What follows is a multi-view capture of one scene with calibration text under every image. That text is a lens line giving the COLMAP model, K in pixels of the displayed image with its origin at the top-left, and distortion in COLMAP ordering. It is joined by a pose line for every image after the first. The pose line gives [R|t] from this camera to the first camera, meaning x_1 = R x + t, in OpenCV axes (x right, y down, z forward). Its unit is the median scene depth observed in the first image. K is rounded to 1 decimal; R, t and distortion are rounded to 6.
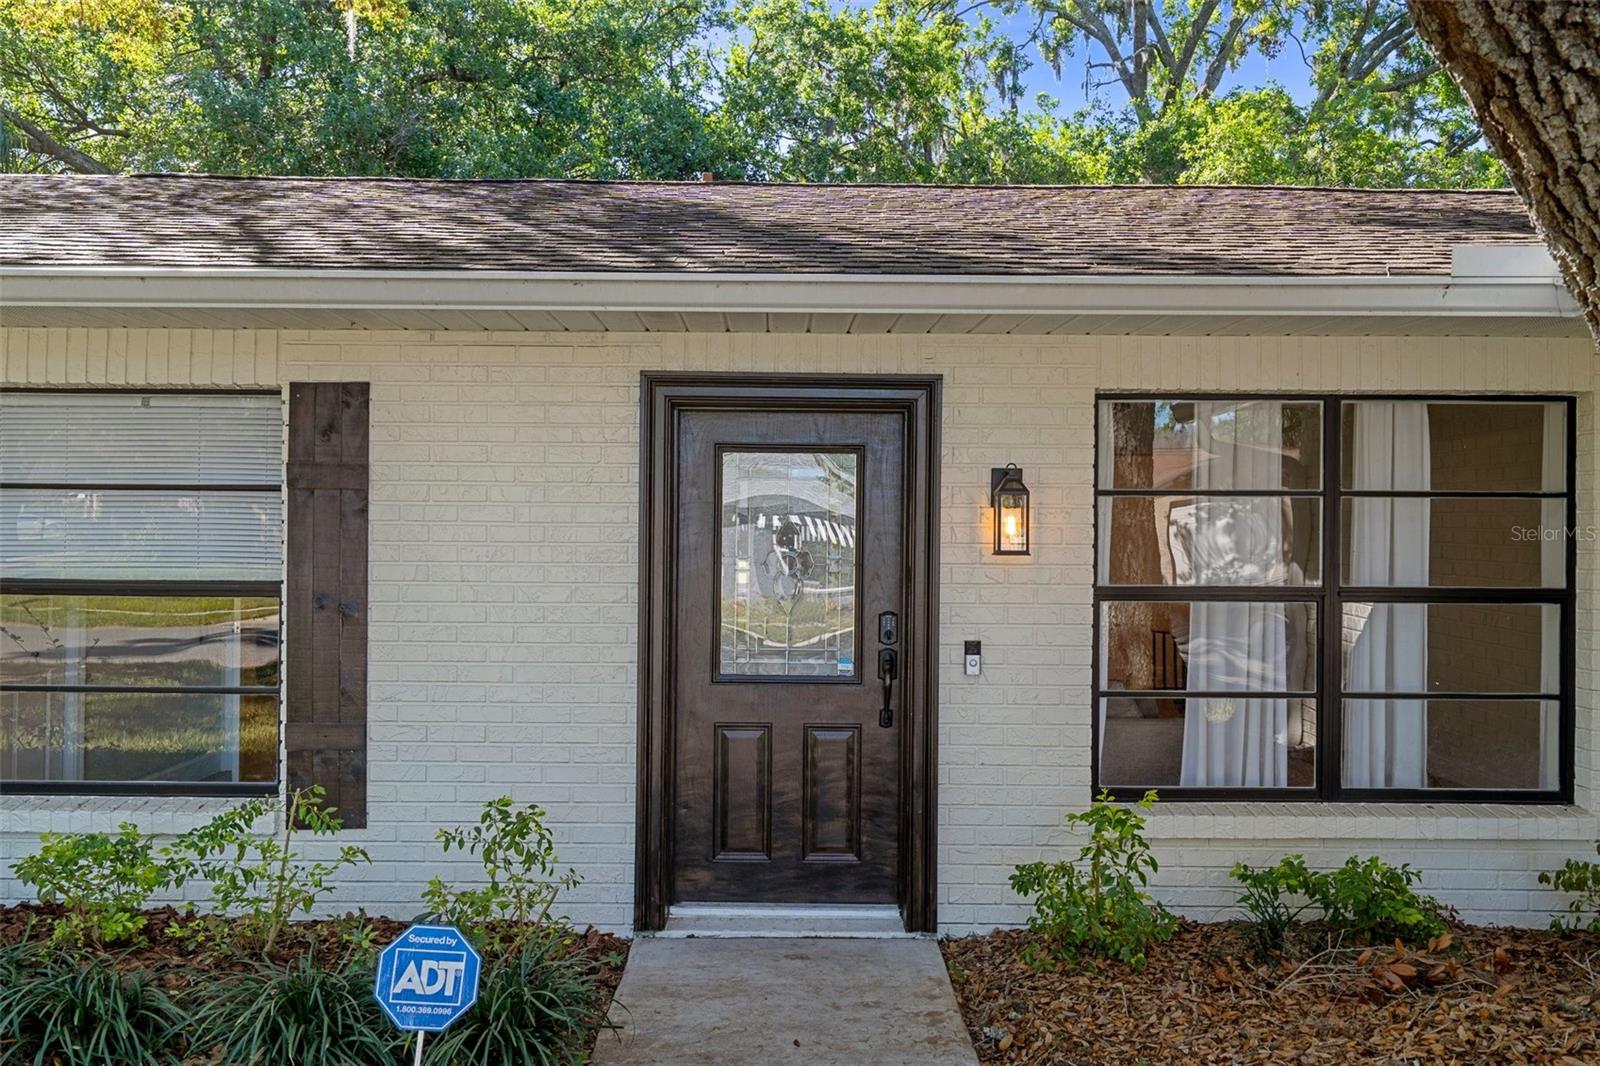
lens RADIAL K [[1295.3, 0, 798.6], [0, 1295.3, 530.1], [0, 0, 1]] dist [0.008427, 0.003113]
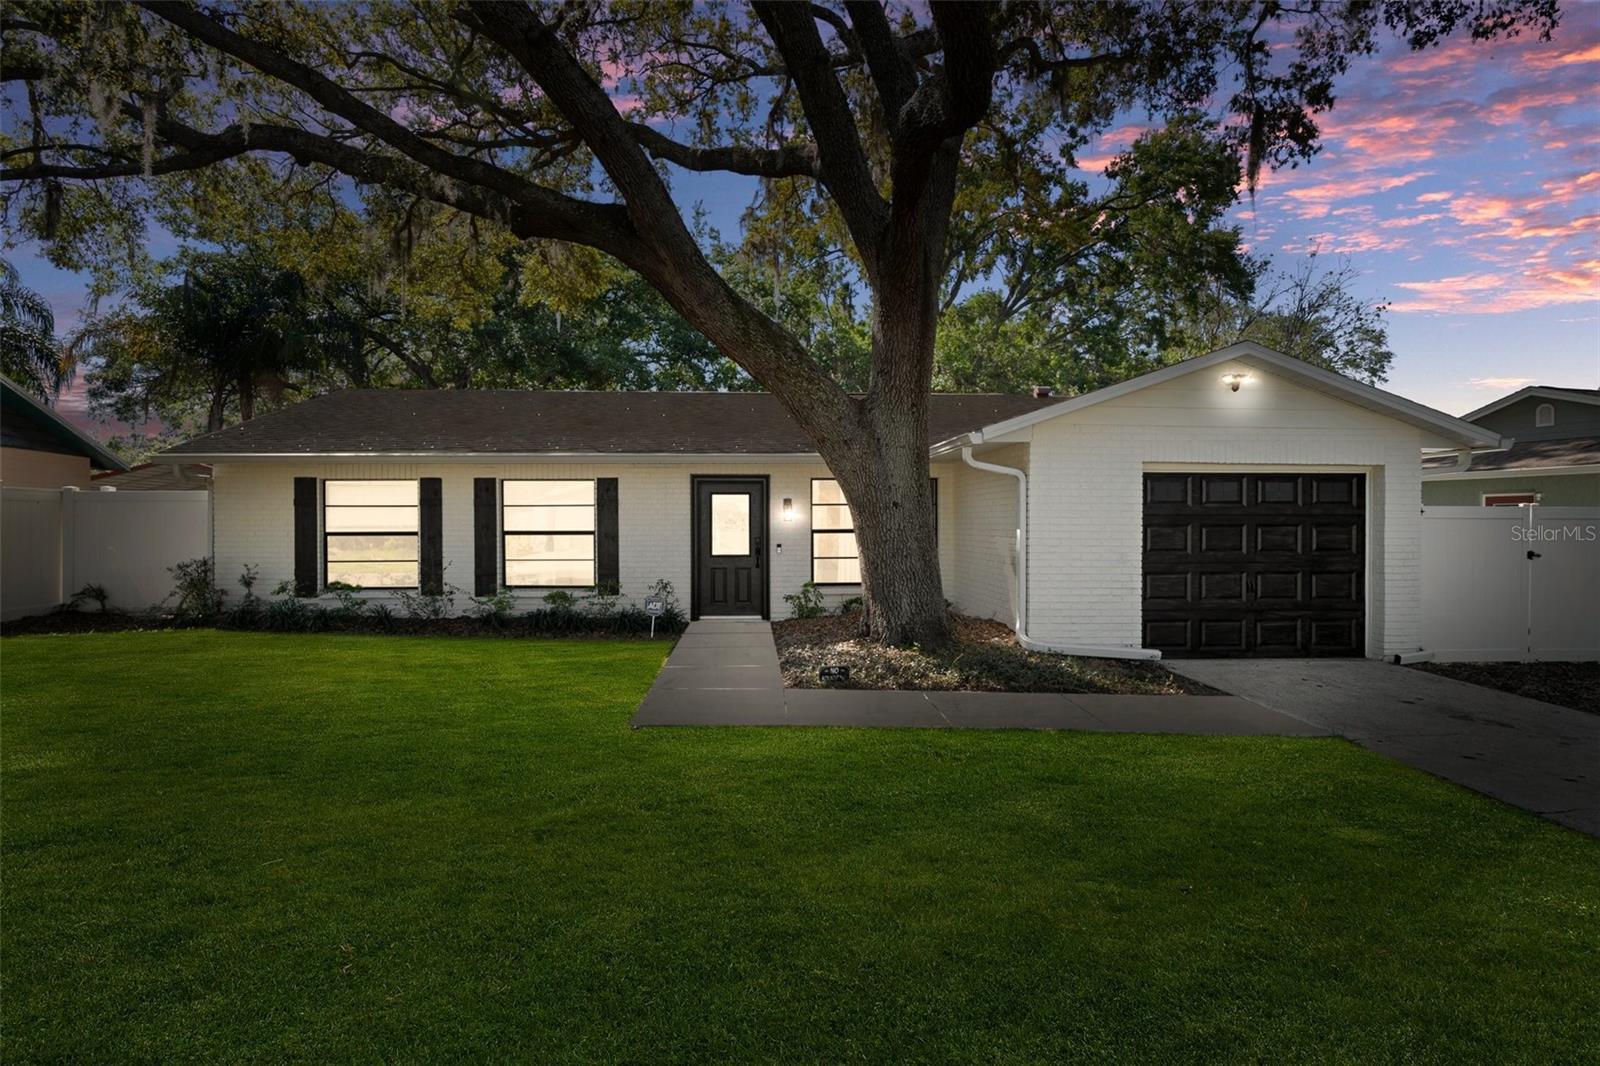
lens RADIAL K [[792.8, 0, 788.8], [0, 792.8, 527.5], [0, 0, 1]] dist [0.000103, 0.000504]
pose [[0.999124, -0.010979, 0.040382, 0.069590], [0.010761, 0.999926, 0.005618, 0.023298], [-0.040441, -0.005178, 0.999169, -1.320299]]
